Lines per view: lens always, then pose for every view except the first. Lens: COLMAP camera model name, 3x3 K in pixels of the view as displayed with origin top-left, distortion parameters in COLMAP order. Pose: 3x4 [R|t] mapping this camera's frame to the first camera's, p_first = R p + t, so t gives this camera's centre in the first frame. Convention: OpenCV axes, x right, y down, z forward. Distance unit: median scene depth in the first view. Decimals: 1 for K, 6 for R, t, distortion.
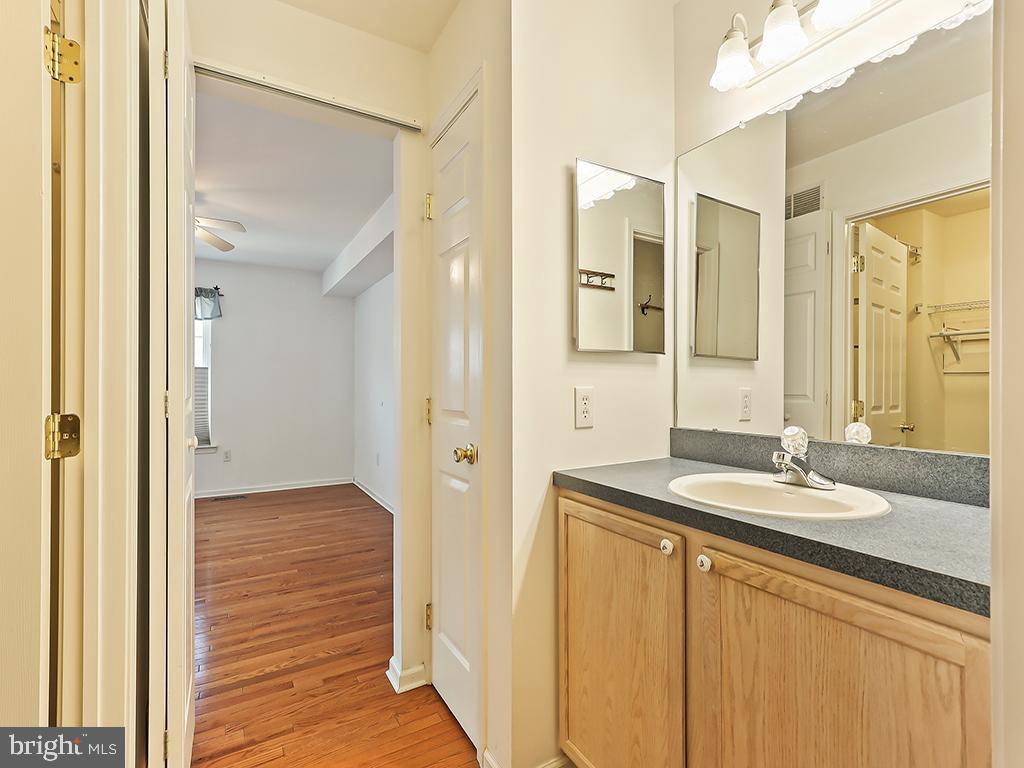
lens RADIAL K [[480.3, 0, 509.2], [0, 480.3, 385.0], [0, 0, 1]] dist [-0.004150, -0.000070]
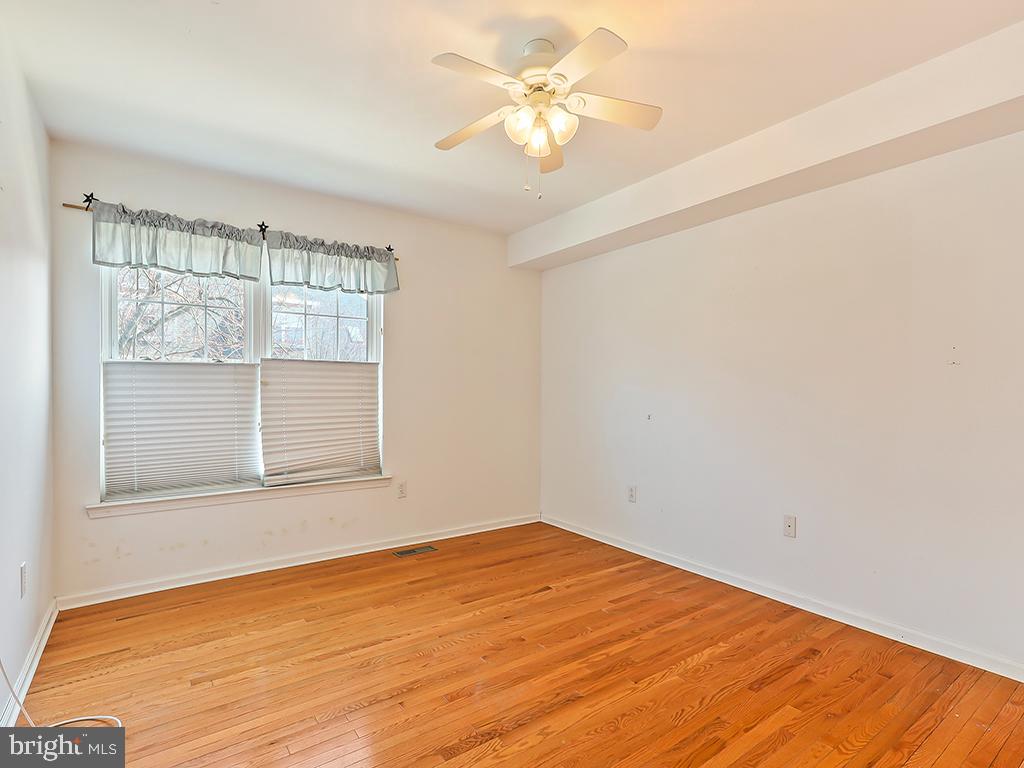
lens RADIAL K [[508.3, 0, 504.3], [0, 508.3, 394.9], [0, 0, 1]] dist [-0.013487, 0.005391]
pose [[0.996888, 0.001279, 0.078825, -0.511130], [-0.001991, 0.999958, 0.008952, 0.002479], [-0.078810, -0.009081, 0.996848, 0.258077]]
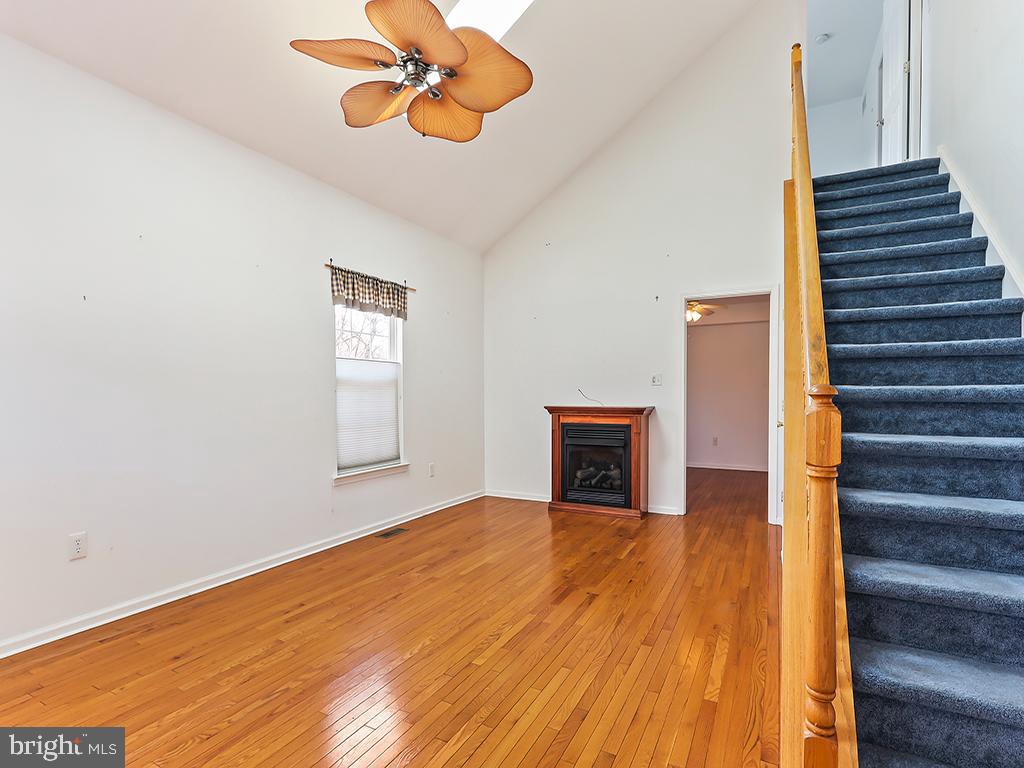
lens RADIAL K [[508.3, 0, 511.6], [0, 508.3, 406.6], [0, 0, 1]] dist [-0.013487, 0.005391]
pose [[0.852359, -0.013292, 0.522788, -0.642151], [0.003917, 0.999811, 0.019034, 0.003413], [-0.522943, -0.014176, 0.852250, 0.221234]]
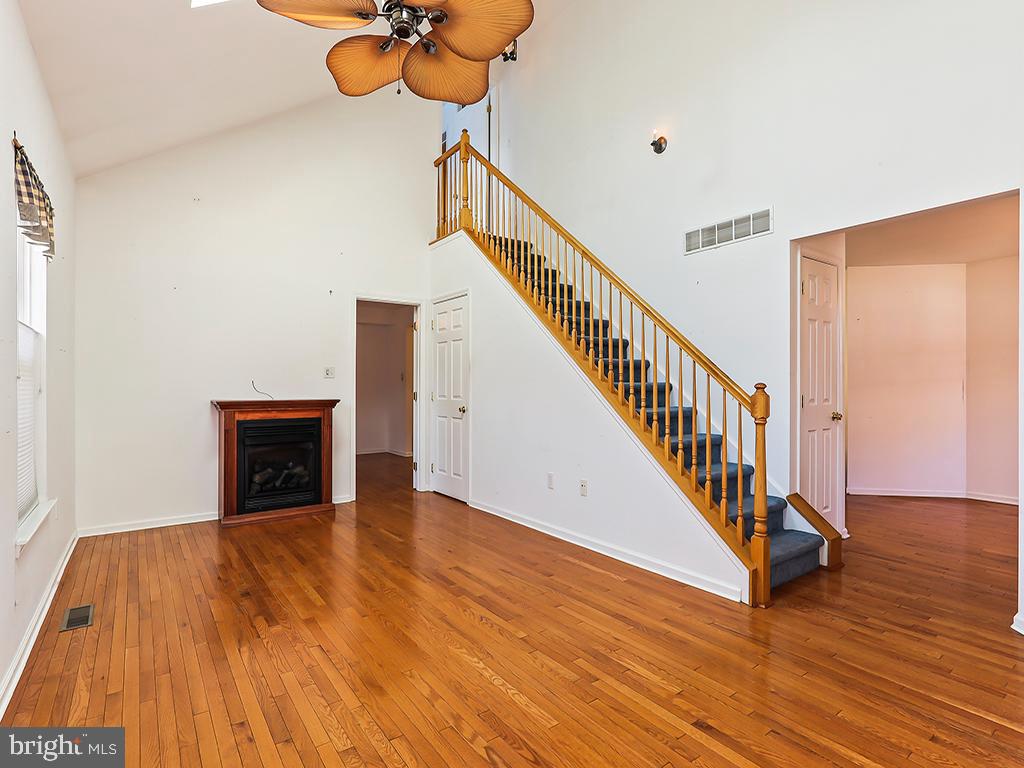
lens RADIAL K [[508.3, 0, 497.4], [0, 508.3, 388.9], [0, 0, 1]] dist [-0.013487, 0.005391]
pose [[-0.076272, -0.003360, 0.997081, -0.744845], [0.006052, 0.999974, 0.003833, 0.002875], [-0.997069, 0.006327, -0.076250, 0.392509]]
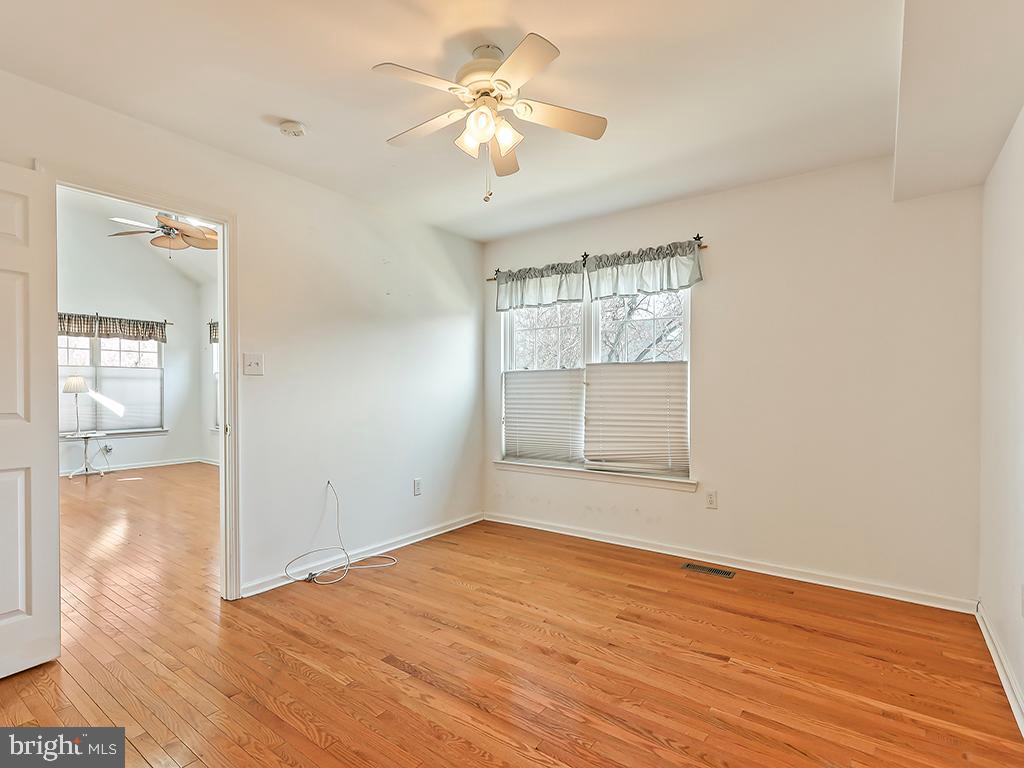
lens RADIAL K [[508.3, 0, 504.8], [0, 508.3, 392.2], [0, 0, 1]] dist [-0.013487, 0.005391]
pose [[0.390942, 0.005177, -0.920401, -0.083982], [-0.002156, 0.999987, 0.004709, 0.003288], [0.920413, 0.000144, 0.390948, 0.502697]]
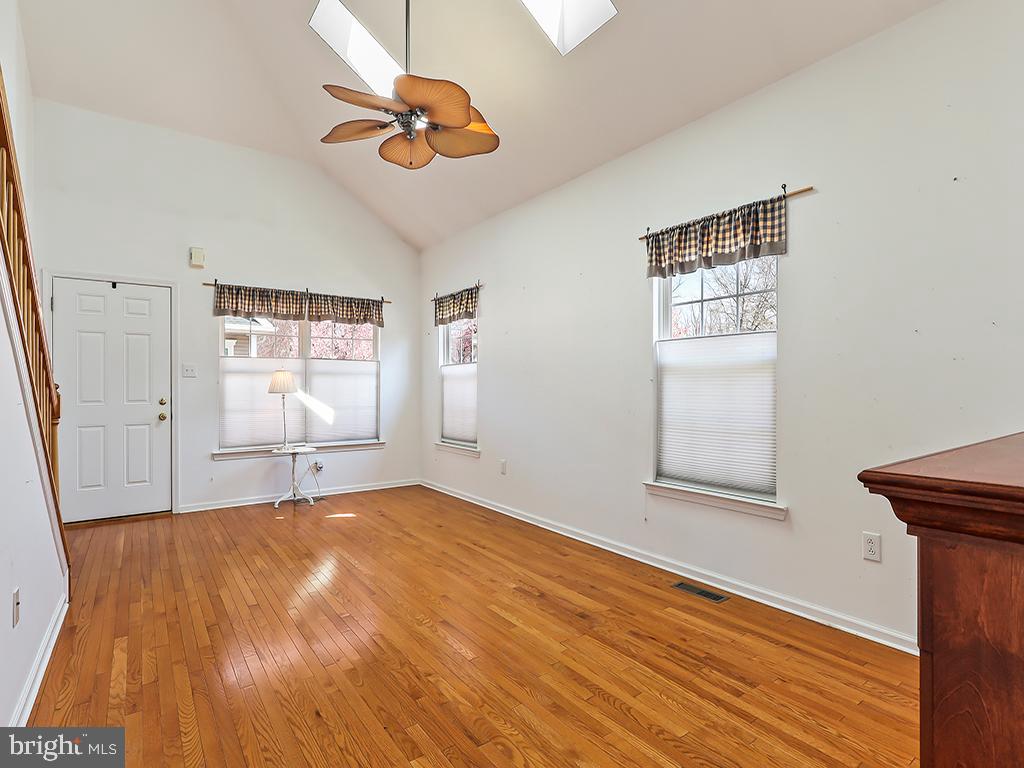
lens RADIAL K [[508.3, 0, 497.8], [0, 508.3, 385.1], [0, 0, 1]] dist [-0.013487, 0.005391]
pose [[0.078779, -0.006106, -0.996873, -0.324877], [-0.002583, 0.999977, -0.006329, 0.003220], [0.996889, 0.003074, 0.078761, 0.435833]]
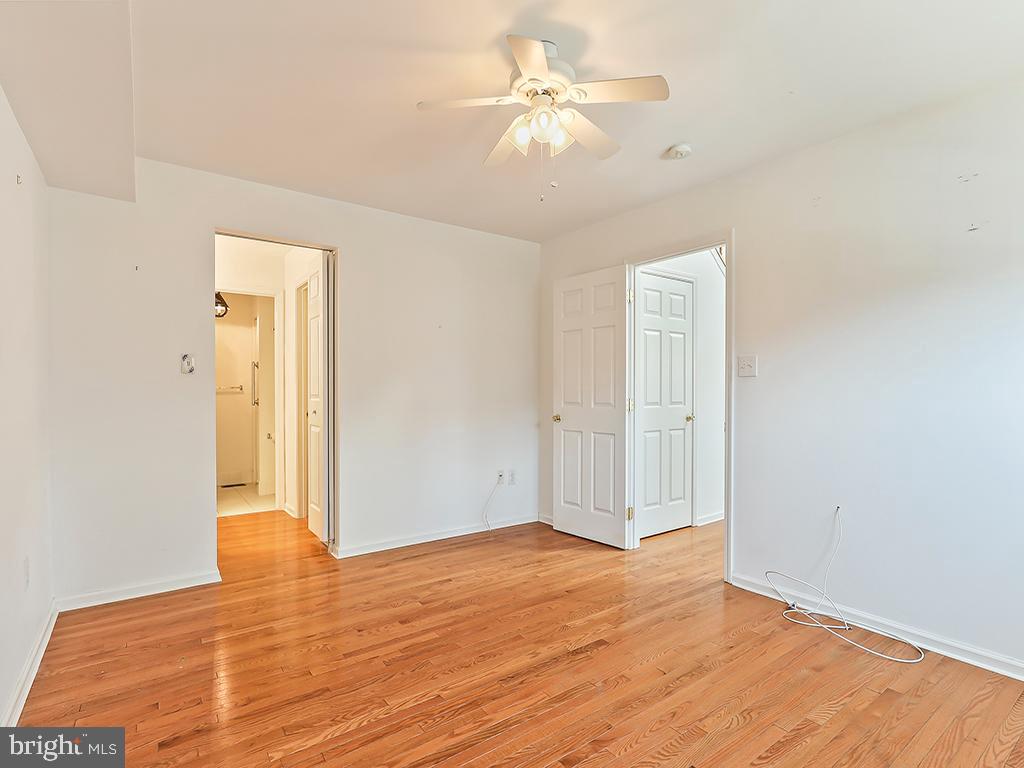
lens RADIAL K [[508.3, 0, 503.3], [0, 508.3, 386.9], [0, 0, 1]] dist [-0.013487, 0.005391]
pose [[-0.996233, -0.003059, -0.086662, -0.389383], [-0.002764, 0.999990, -0.003527, 0.001478], [0.086672, -0.003274, -0.996232, 1.037790]]
